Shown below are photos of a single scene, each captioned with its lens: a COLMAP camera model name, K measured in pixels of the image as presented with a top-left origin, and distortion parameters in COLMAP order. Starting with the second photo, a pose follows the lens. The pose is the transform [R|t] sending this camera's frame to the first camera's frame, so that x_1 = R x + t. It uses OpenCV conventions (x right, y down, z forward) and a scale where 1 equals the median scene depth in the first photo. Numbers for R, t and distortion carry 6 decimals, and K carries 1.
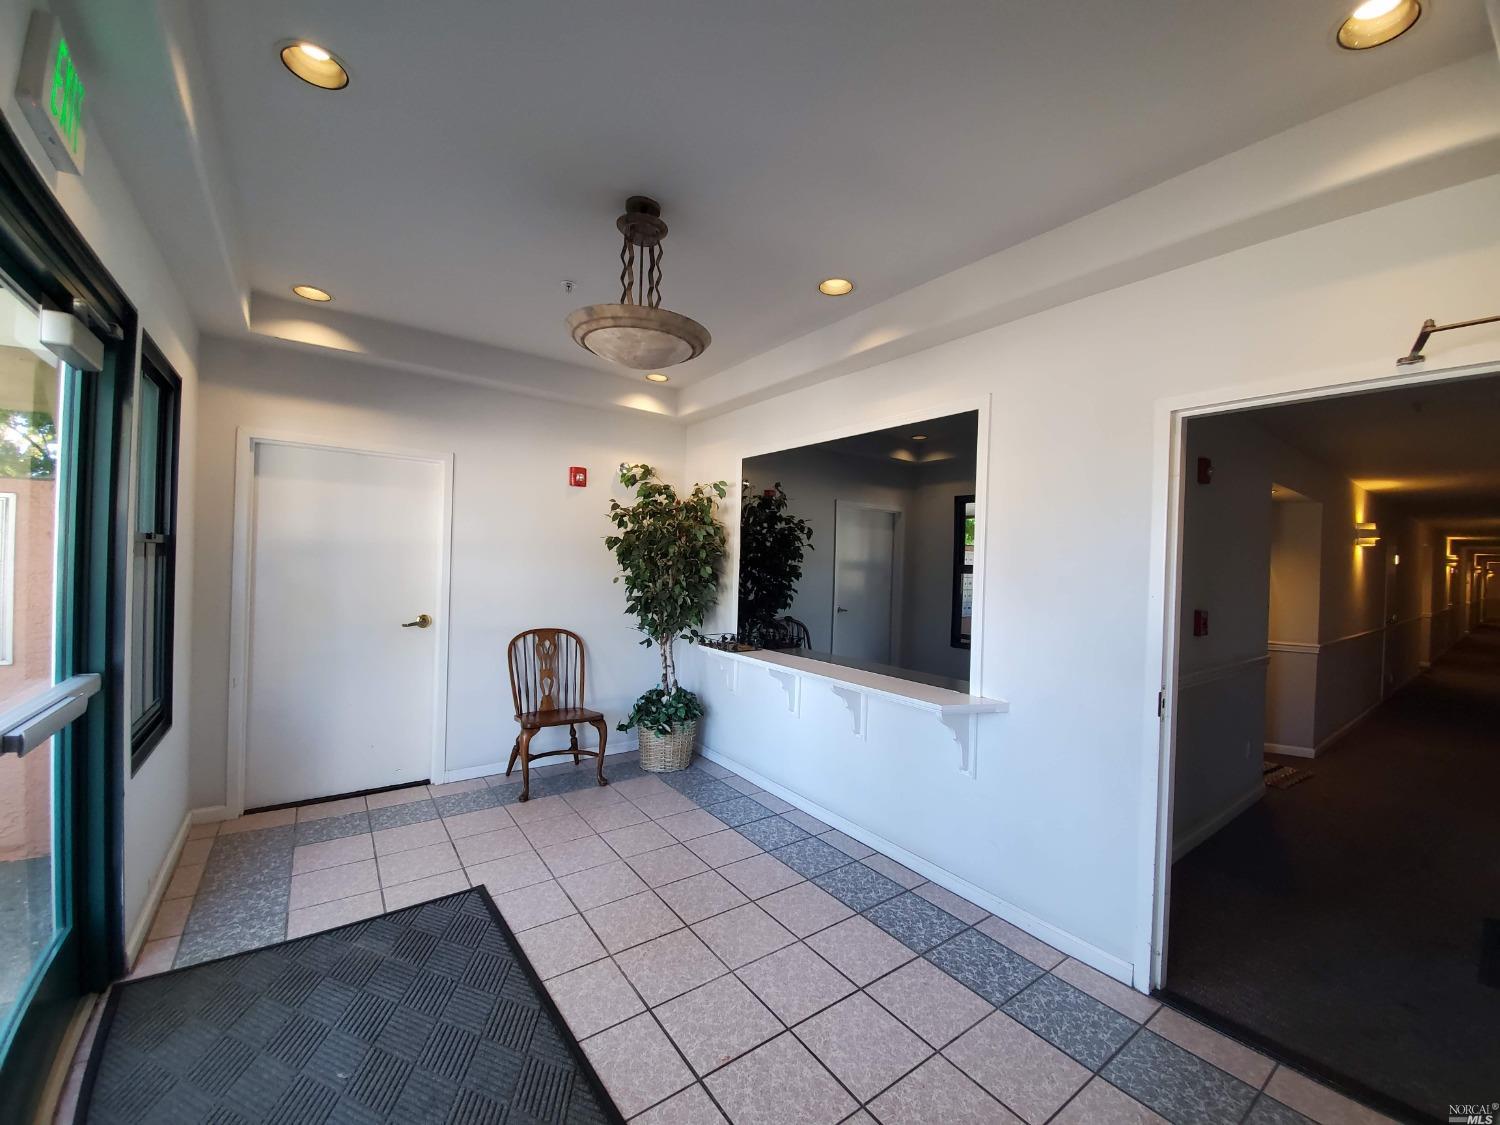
lens RADIAL K [[600.3, 0, 750.0], [0, 600.3, 562.5], [0, 0, 1]] dist [-0.000762, -0.000139]
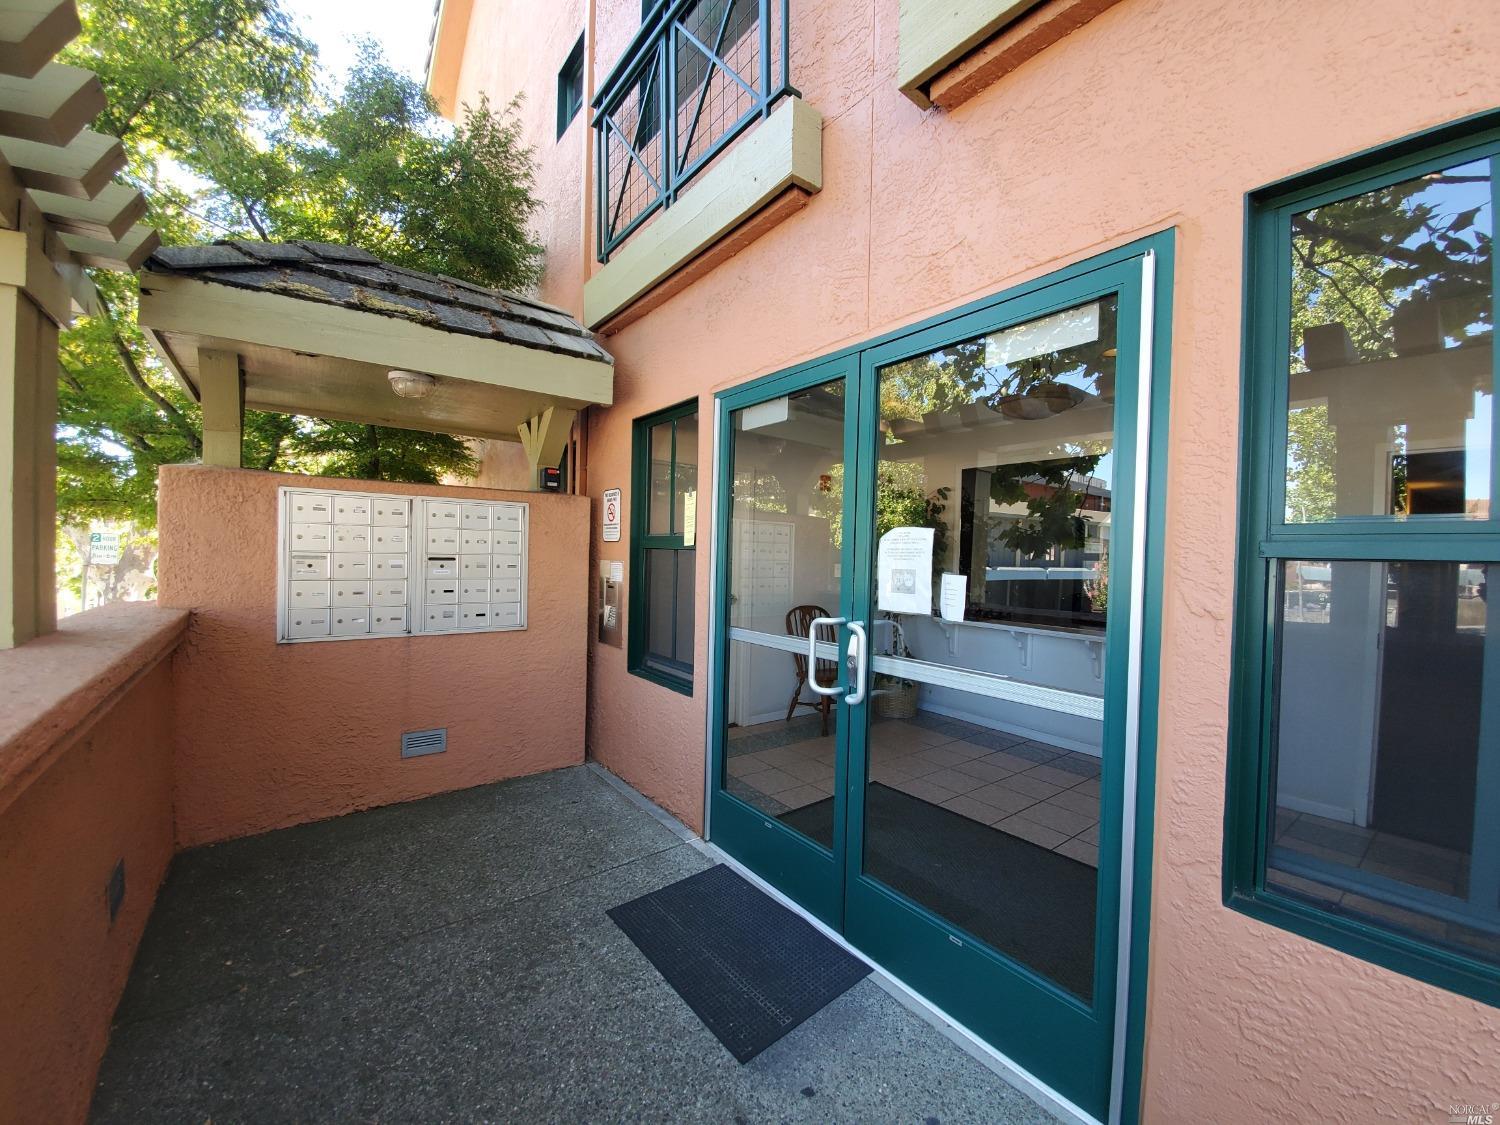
lens RADIAL K [[594.8, 0, 750.0], [0, 594.8, 562.5], [0, 0, 1]] dist [0.000967, -0.011953]
pose [[0.999840, -0.006988, 0.016450, -0.502618], [0.006852, 0.999942, 0.008335, 0.009435], [-0.016507, -0.008221, 0.999830, -0.250836]]
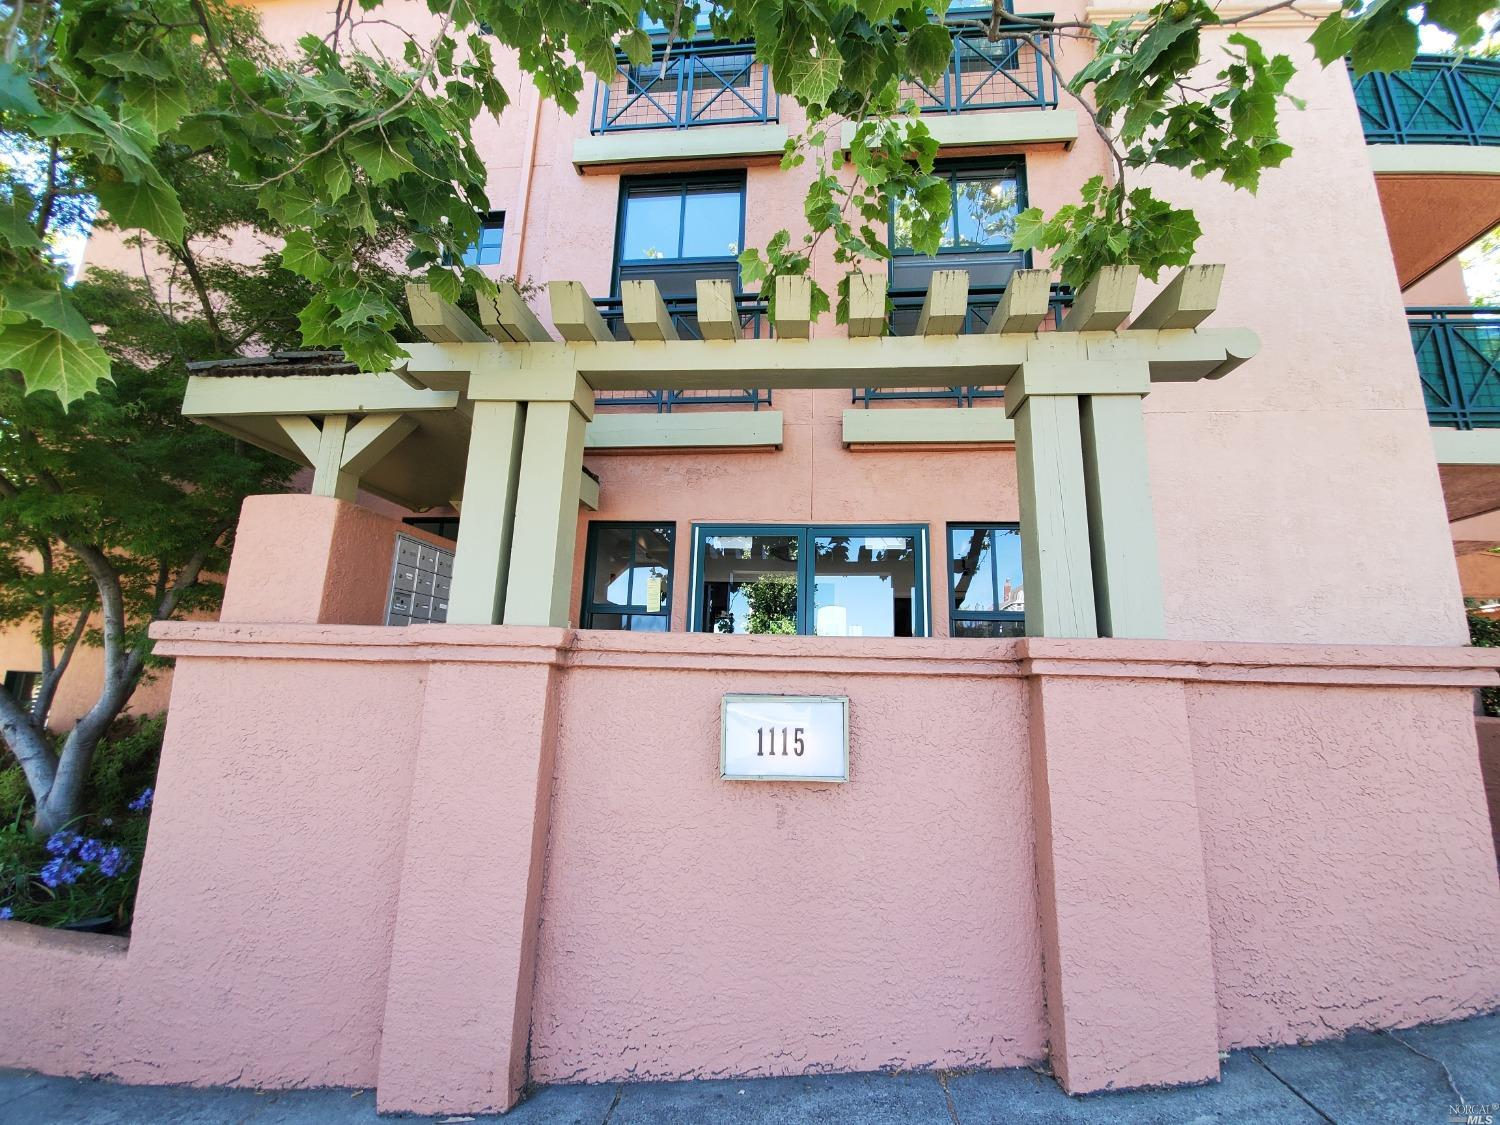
lens RADIAL K [[600.3, 0, 750.0], [0, 600.3, 562.5], [0, 0, 1]] dist [-0.000762, -0.000139]
pose [[0.624822, 0.130921, 0.769712, -3.049348], [0.009844, 0.984442, -0.175436, 0.304803], [-0.780705, 0.117193, 0.613812, -0.615132]]
